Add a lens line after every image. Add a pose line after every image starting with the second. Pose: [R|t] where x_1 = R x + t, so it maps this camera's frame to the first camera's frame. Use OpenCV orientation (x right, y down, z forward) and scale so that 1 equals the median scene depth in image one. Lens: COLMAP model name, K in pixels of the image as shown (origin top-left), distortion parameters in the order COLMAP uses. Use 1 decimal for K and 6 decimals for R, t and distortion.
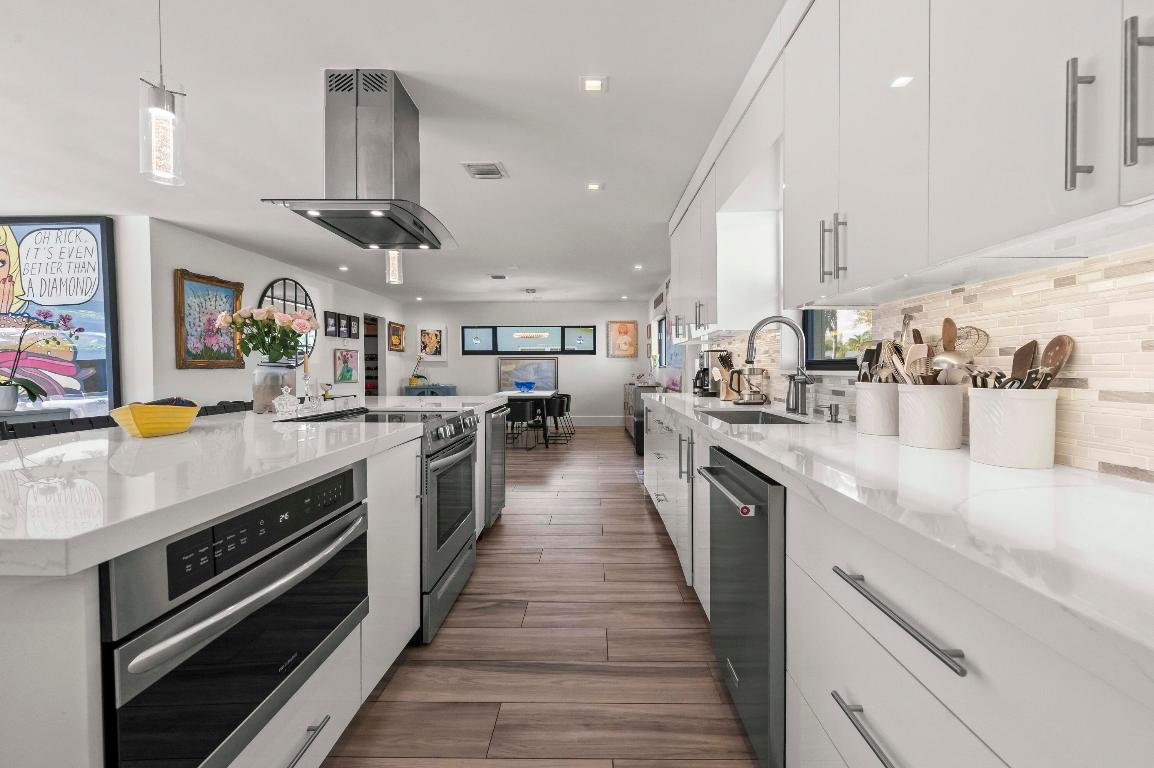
lens RADIAL K [[468.5, 0, 590.9], [0, 468.5, 377.6], [0, 0, 1]] dist [0.003278, -0.001245]
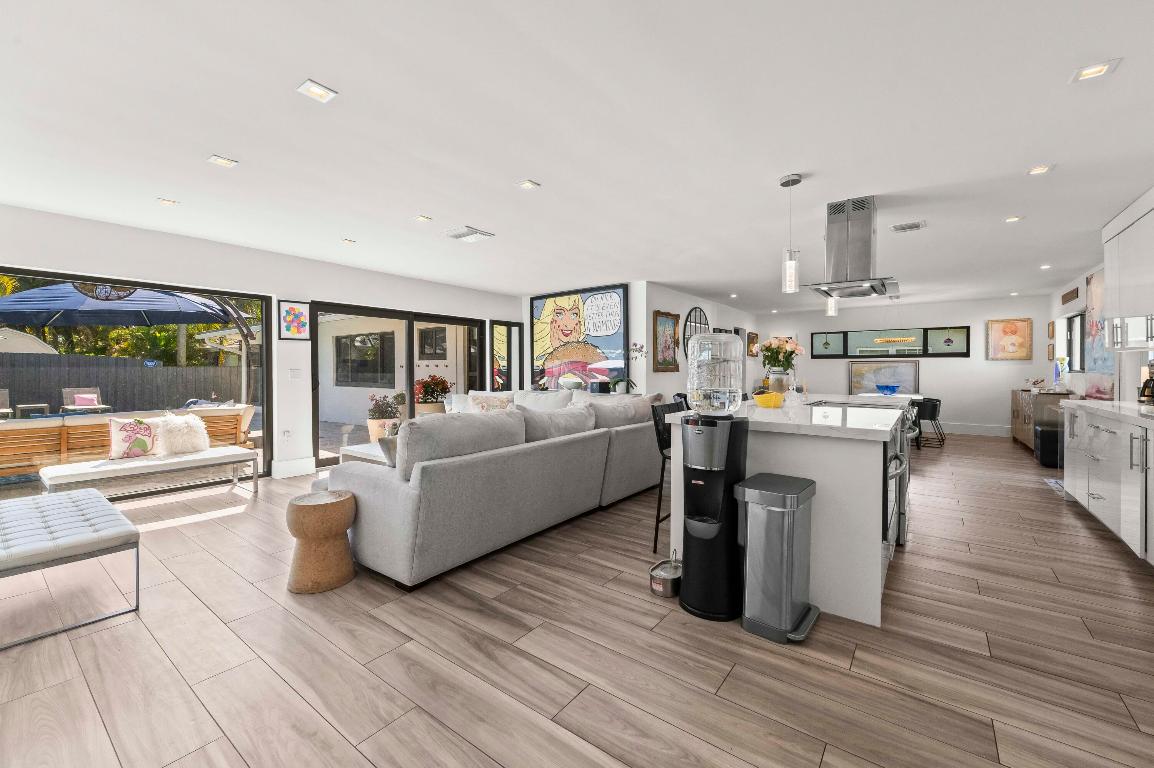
lens RADIAL K [[468.5, 0, 583.0], [0, 468.5, 371.6], [0, 0, 1]] dist [0.003278, -0.001245]
pose [[0.806903, 0.007500, -0.590637, -0.096862], [-0.014890, 0.999860, -0.007645, -0.003477], [0.590497, 0.014964, 0.806901, -0.333988]]
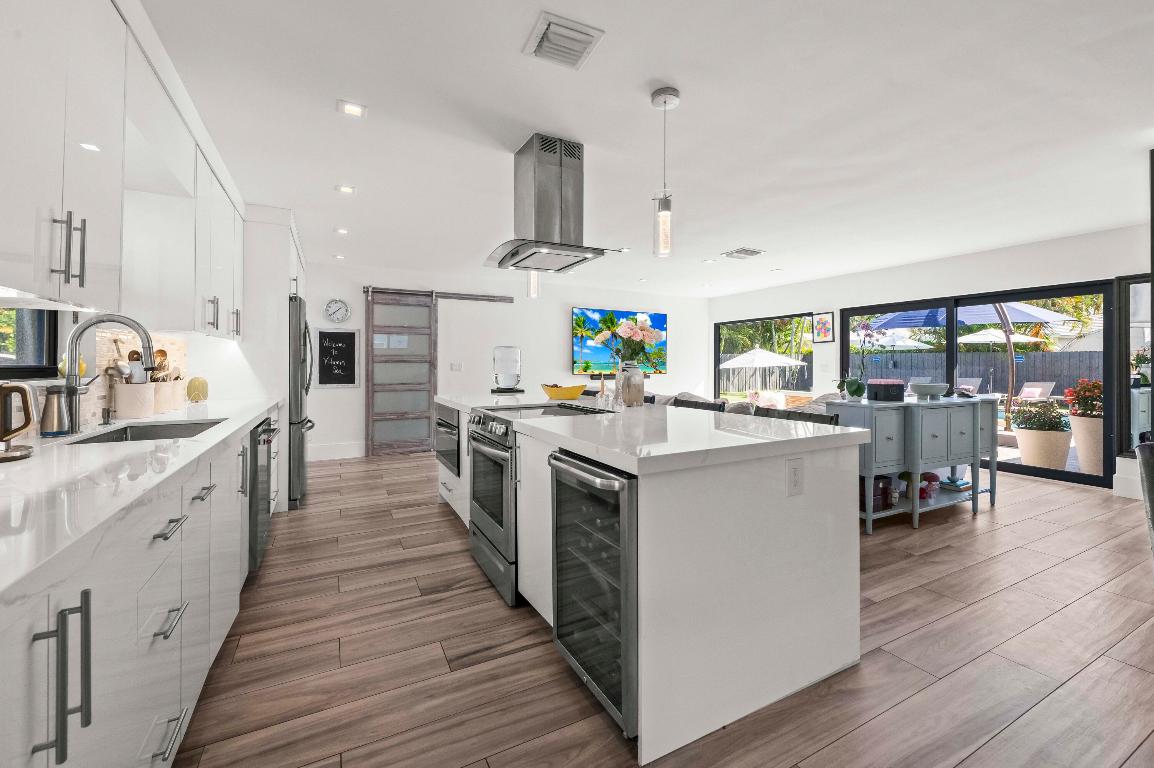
lens RADIAL K [[468.5, 0, 584.0], [0, 468.5, 366.6], [0, 0, 1]] dist [0.003278, -0.001245]
pose [[-0.877500, 0.005596, -0.479544, 0.020062], [-0.004775, 0.999780, 0.020405, -0.024341], [0.479553, 0.020195, -0.877280, 0.844392]]
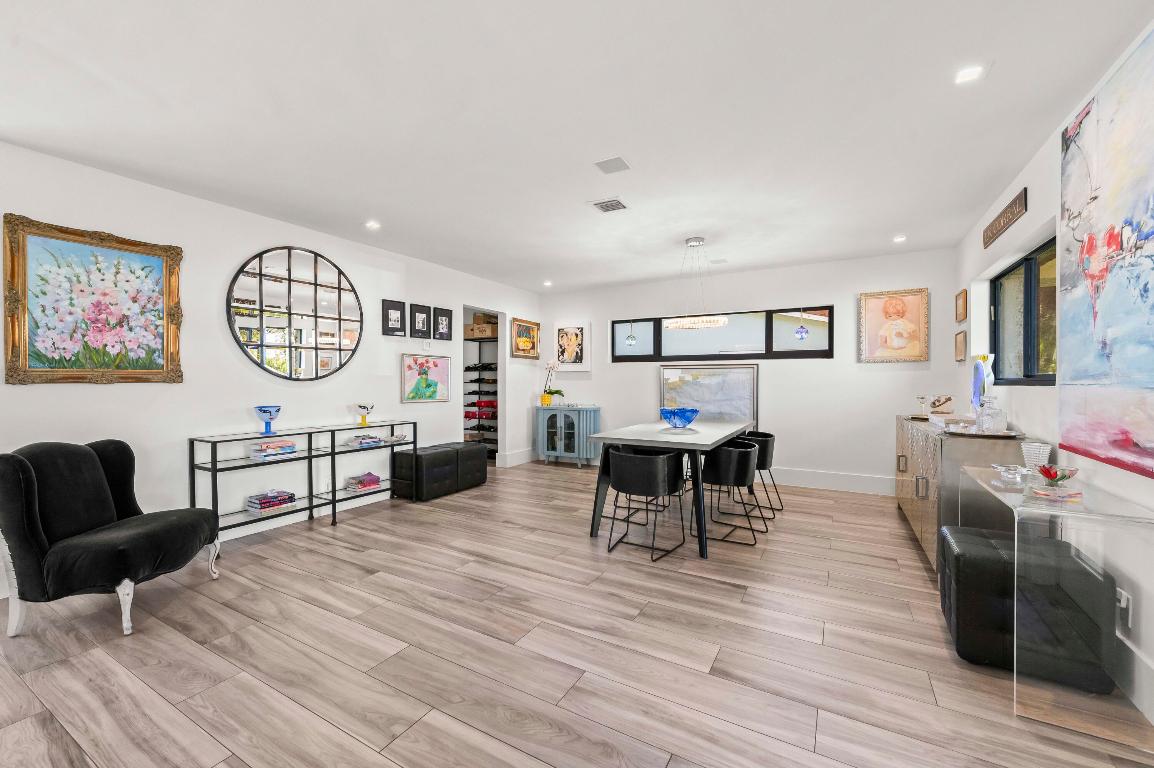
lens RADIAL K [[468.5, 0, 576.3], [0, 468.5, 383.8], [0, 0, 1]] dist [0.003278, -0.001245]
pose [[0.872914, 0.007108, -0.487823, 0.026168], [-0.013179, 0.999873, -0.009012, -0.017170], [0.487697, 0.014296, 0.872896, 0.628819]]
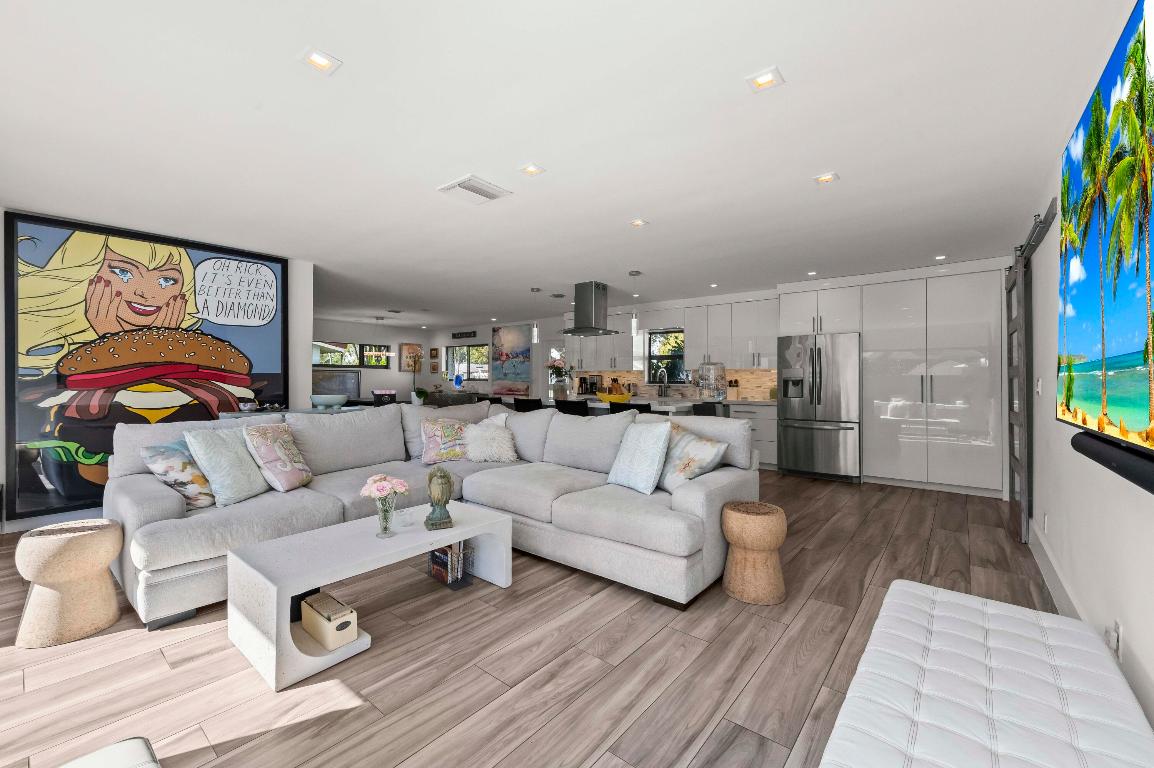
lens RADIAL K [[468.5, 0, 576.0], [0, 468.5, 375.5], [0, 0, 1]] dist [0.003278, -0.001245]
pose [[0.628387, 0.015424, 0.777748, -1.059732], [0.005749, 0.999684, -0.024471, 0.001465], [-0.777880, 0.019849, 0.628099, -0.266379]]
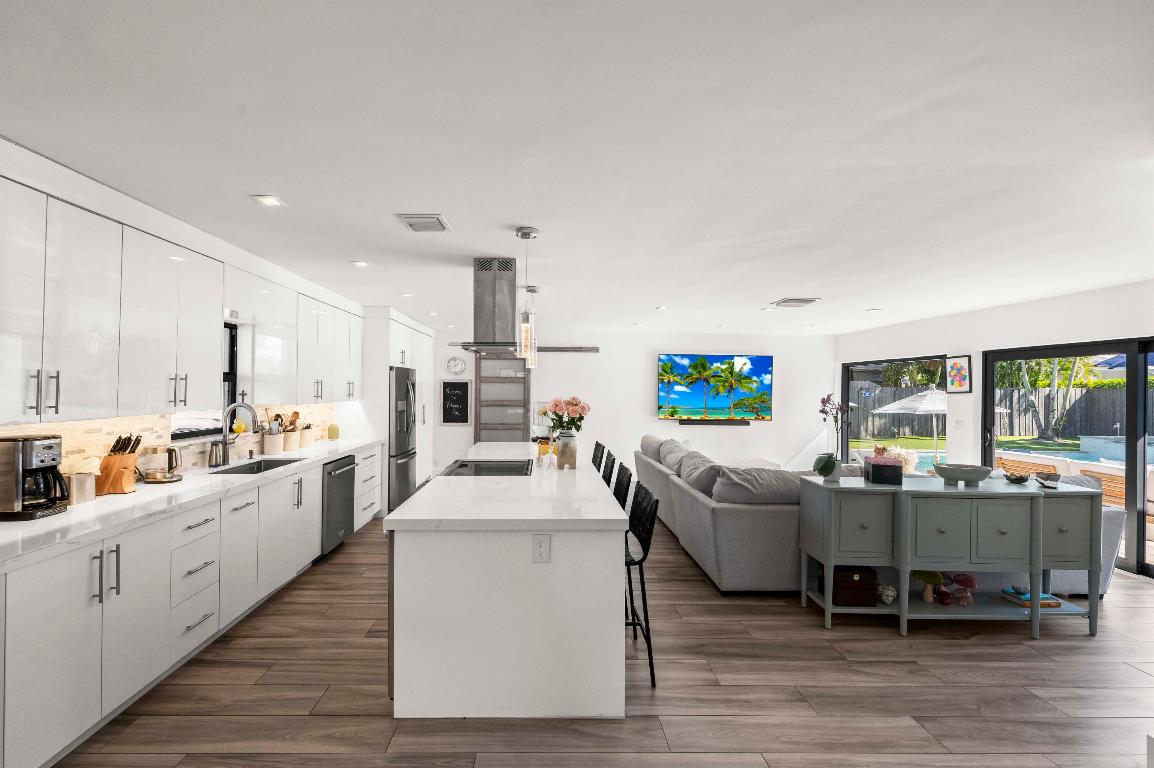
lens RADIAL K [[472.0, 0, 553.3], [0, 472.0, 390.9], [0, 0, 1]] dist [0.004716, -0.000226]
pose [[-0.999491, -0.007051, -0.031124, -0.237583], [-0.007733, 0.999731, 0.021870, -0.084469], [0.030961, 0.022100, -0.999276, 1.028167]]
